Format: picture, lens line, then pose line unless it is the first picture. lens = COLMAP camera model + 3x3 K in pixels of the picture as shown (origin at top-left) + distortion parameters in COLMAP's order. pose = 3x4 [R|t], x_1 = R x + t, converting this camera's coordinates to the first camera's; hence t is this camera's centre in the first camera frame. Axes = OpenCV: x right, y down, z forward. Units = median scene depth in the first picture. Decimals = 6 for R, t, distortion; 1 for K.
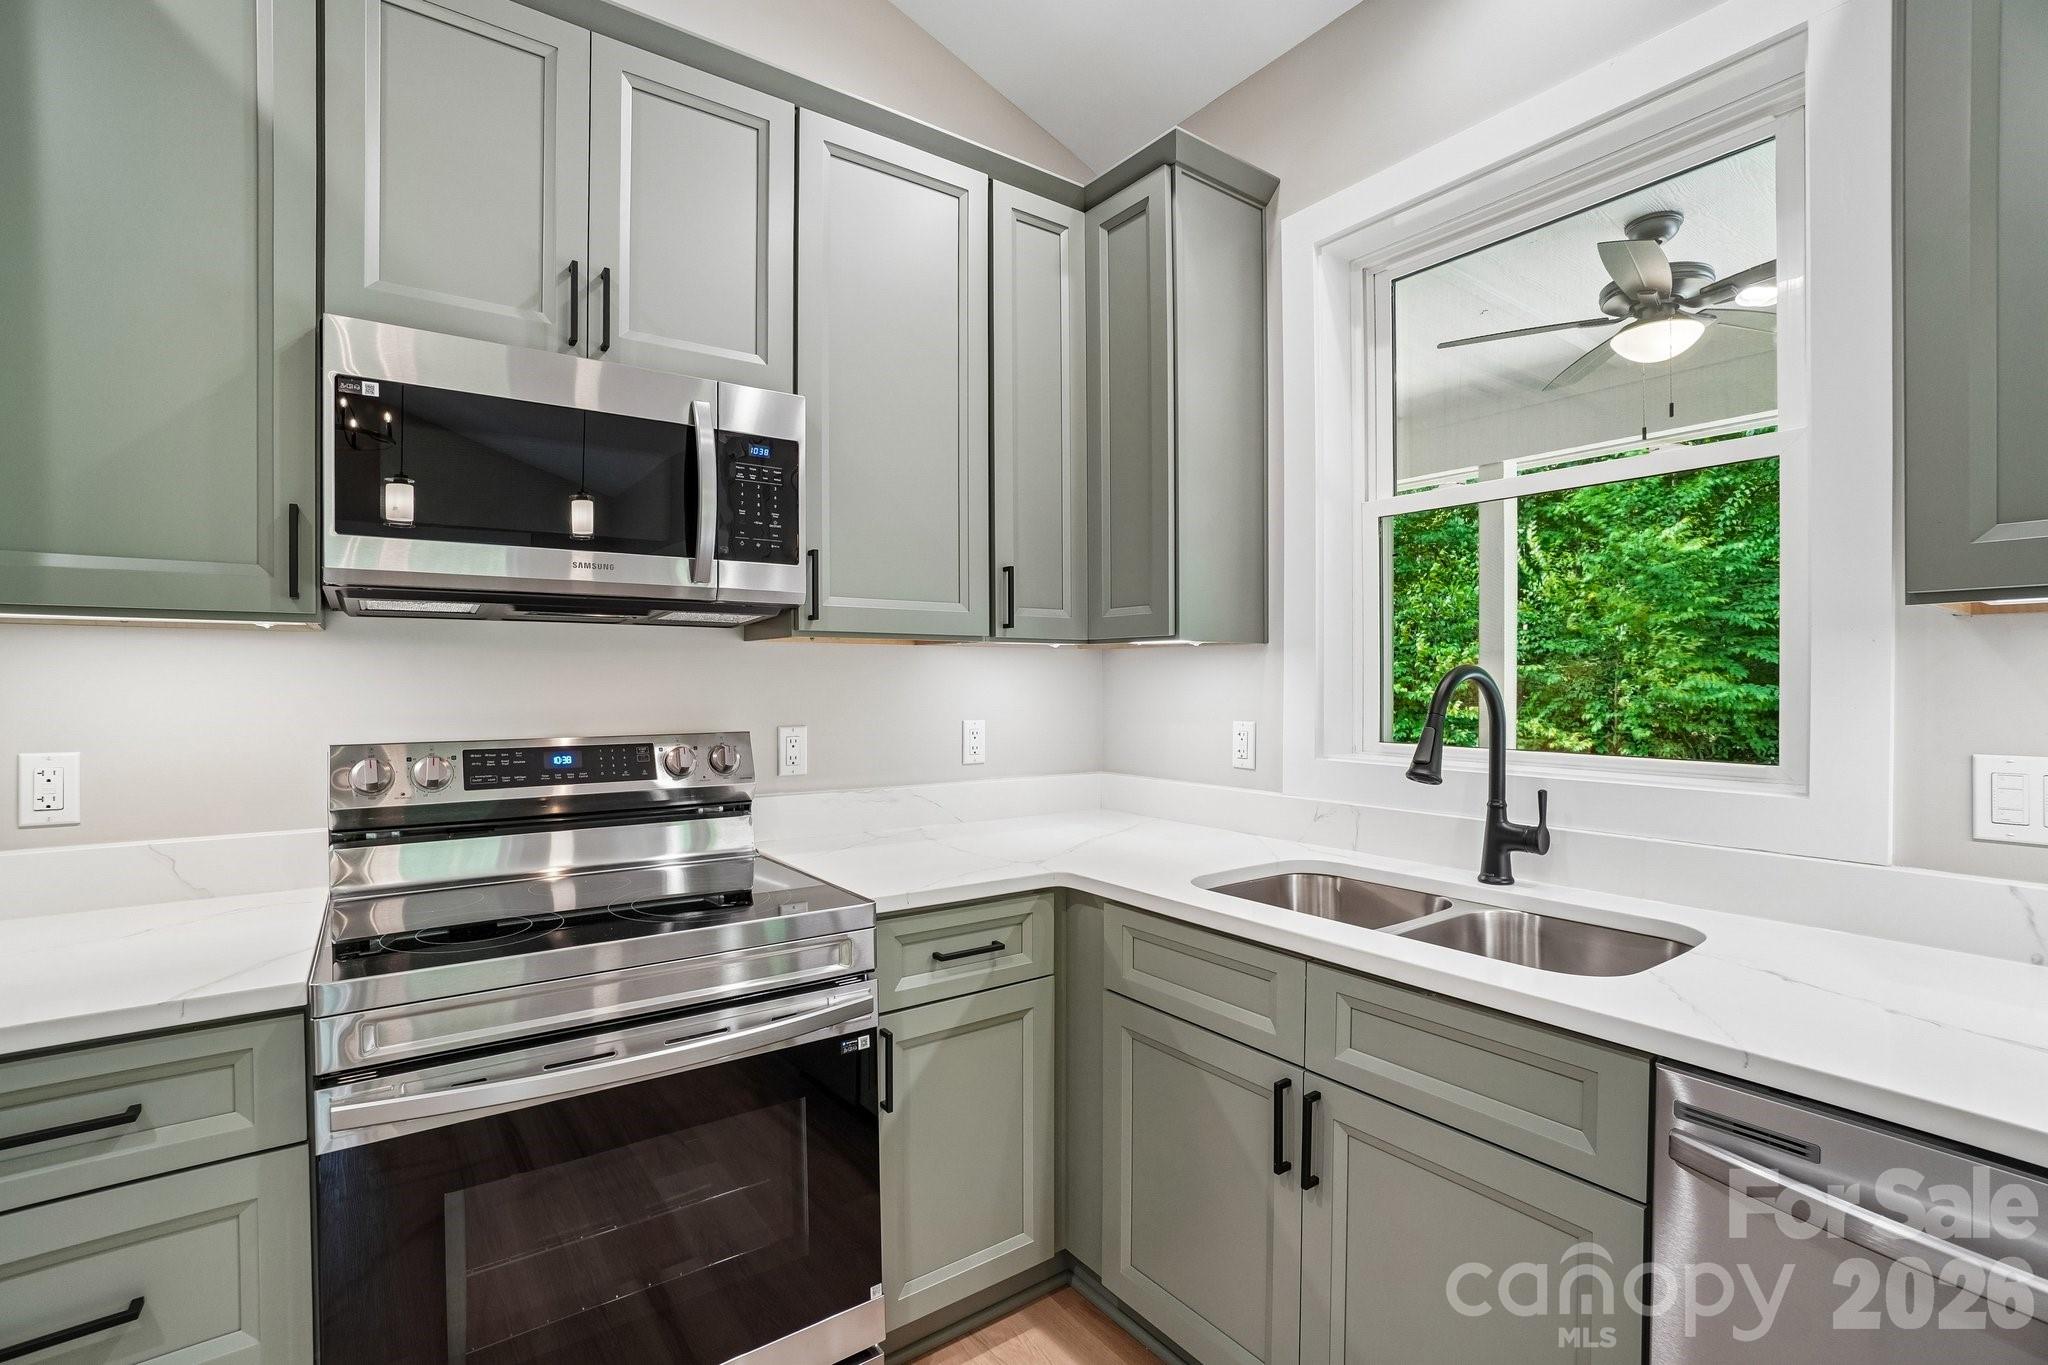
lens RADIAL K [[913.4, 0, 1024.0], [0, 913.4, 682.5], [0, 0, 1]] dist [-0.070283, 0.027592]
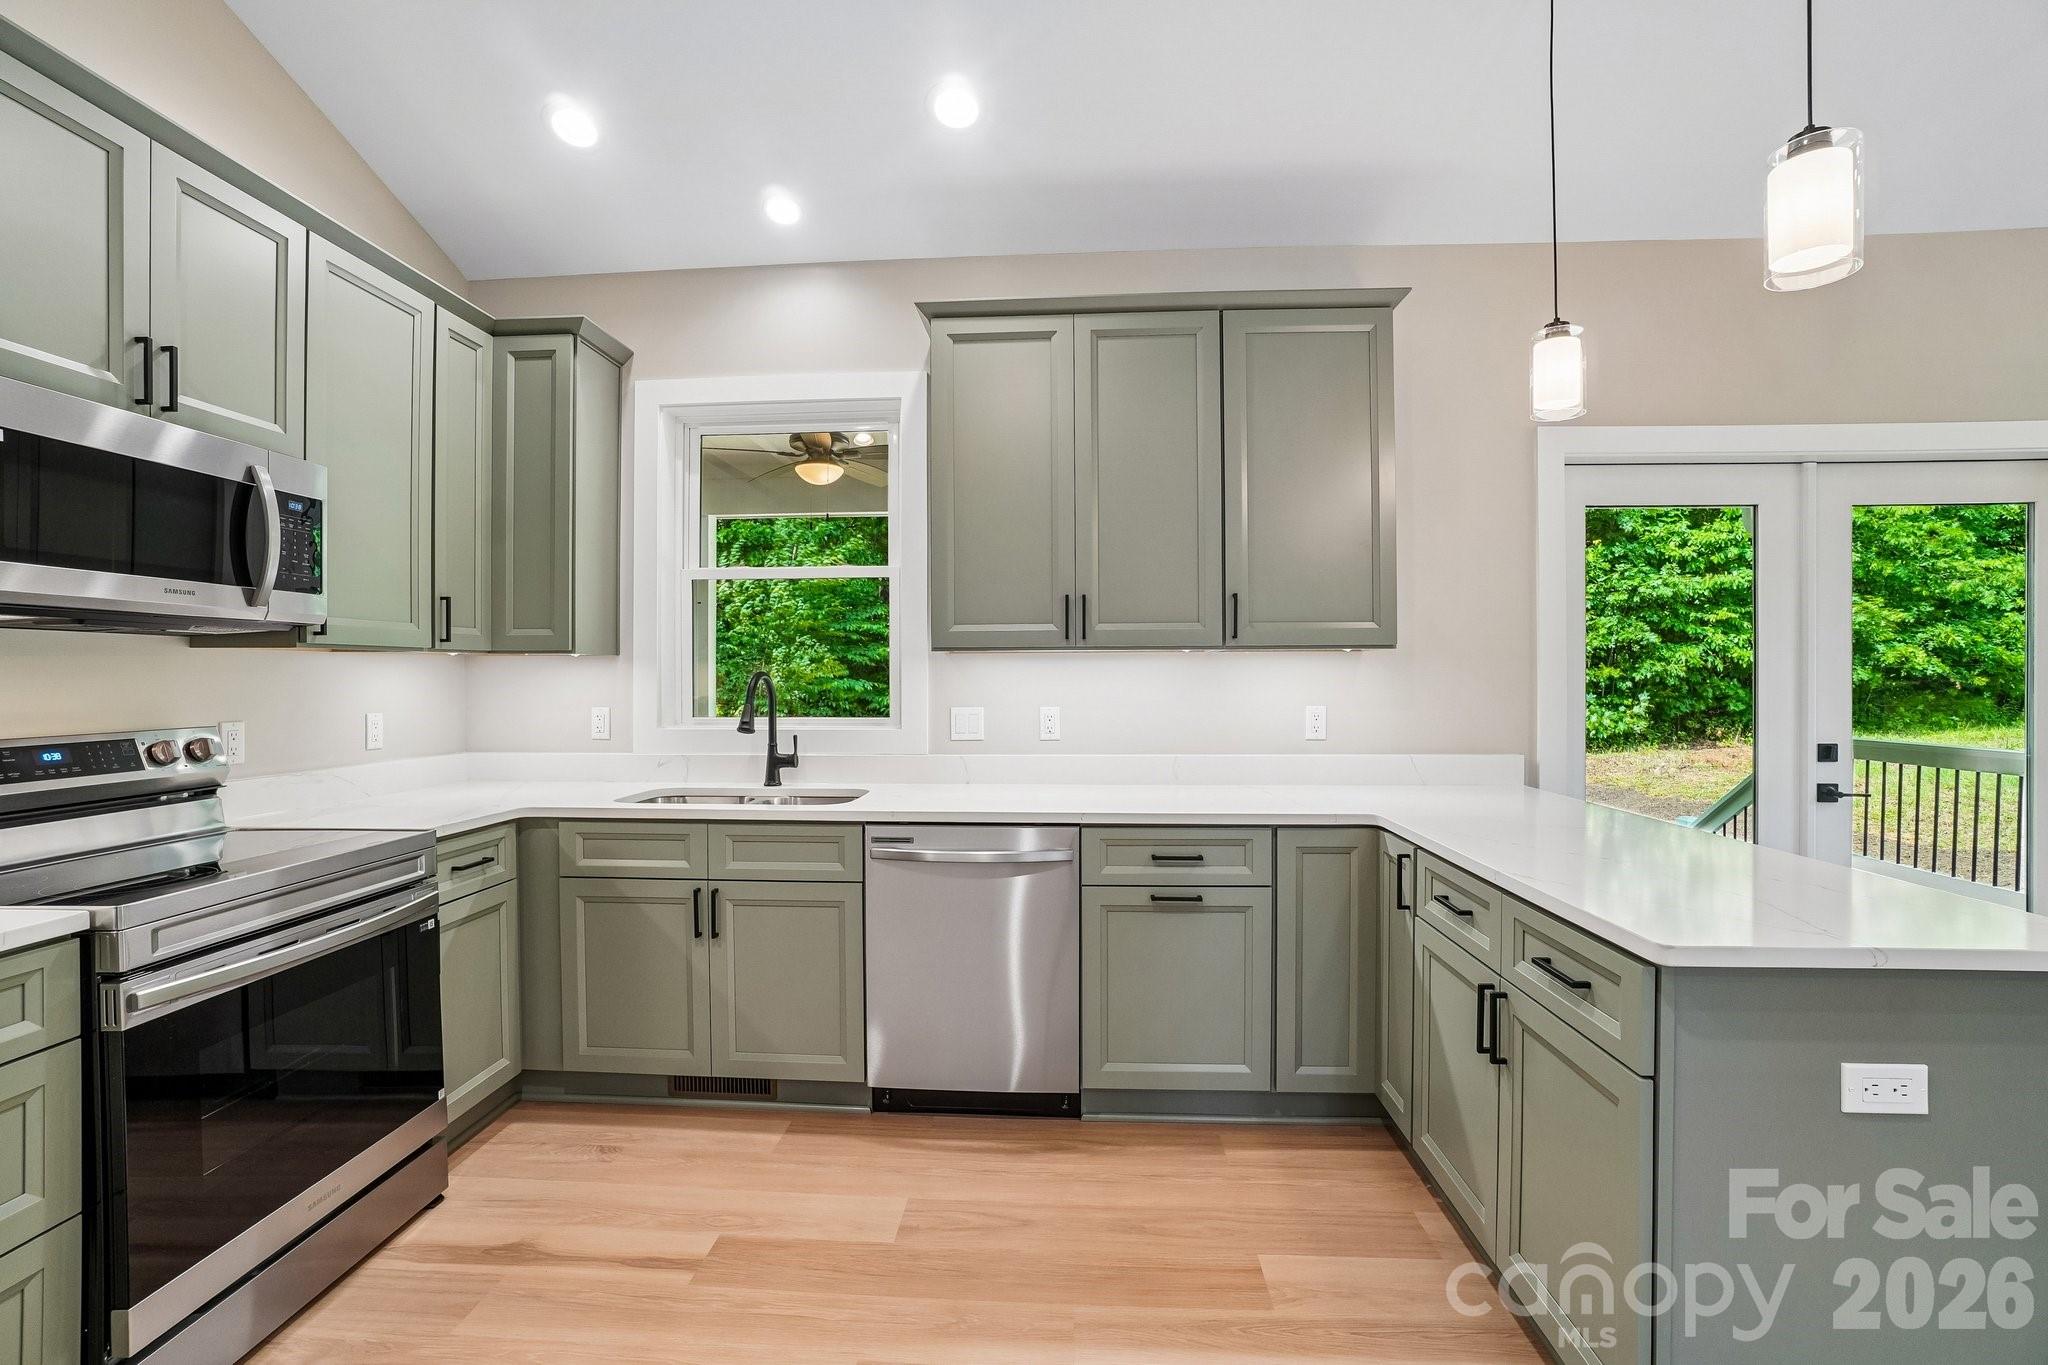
lens RADIAL K [[928.3, 0, 1024.0], [0, 928.3, 682.5], [0, 0, 1]] dist [-0.043140, 0.016712]
pose [[0.624820, -0.007066, 0.780737, -0.638921], [0.003289, 0.999974, 0.006418, -0.007014], [-0.780762, -0.001442, 0.624827, -0.613784]]
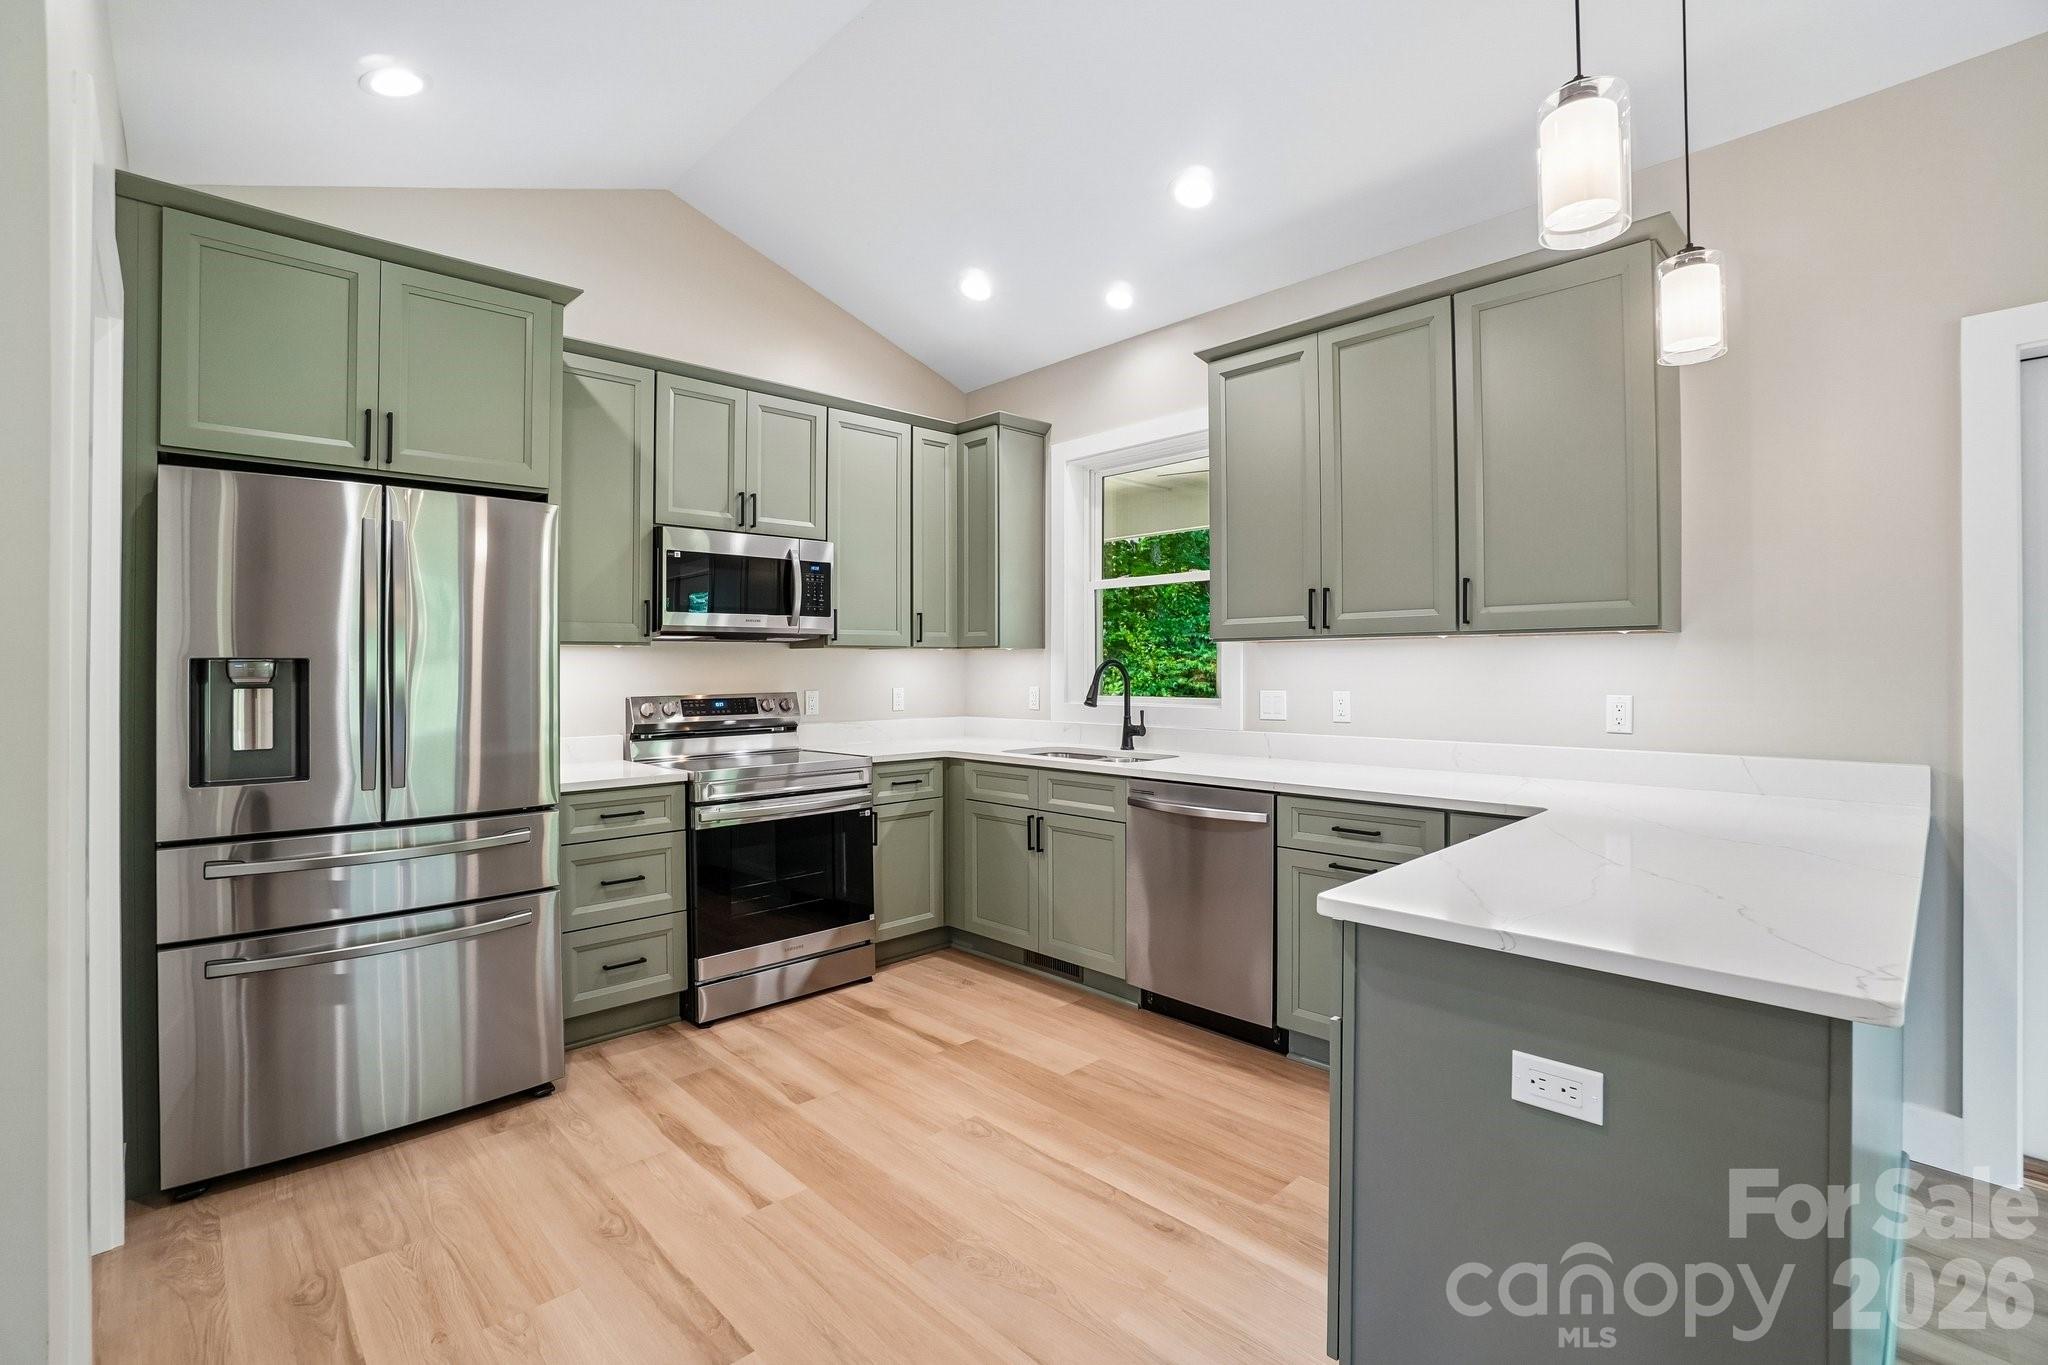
lens RADIAL K [[971.5, 0, 1049.0], [0, 971.5, 667.3], [0, 0, 1]] dist [-0.065865, 0.047771]
pose [[0.988504, -0.004522, 0.151126, -0.073199], [0.004614, 0.999989, -0.000253, 0.000647], [-0.151123, 0.000947, 0.988514, -1.475029]]
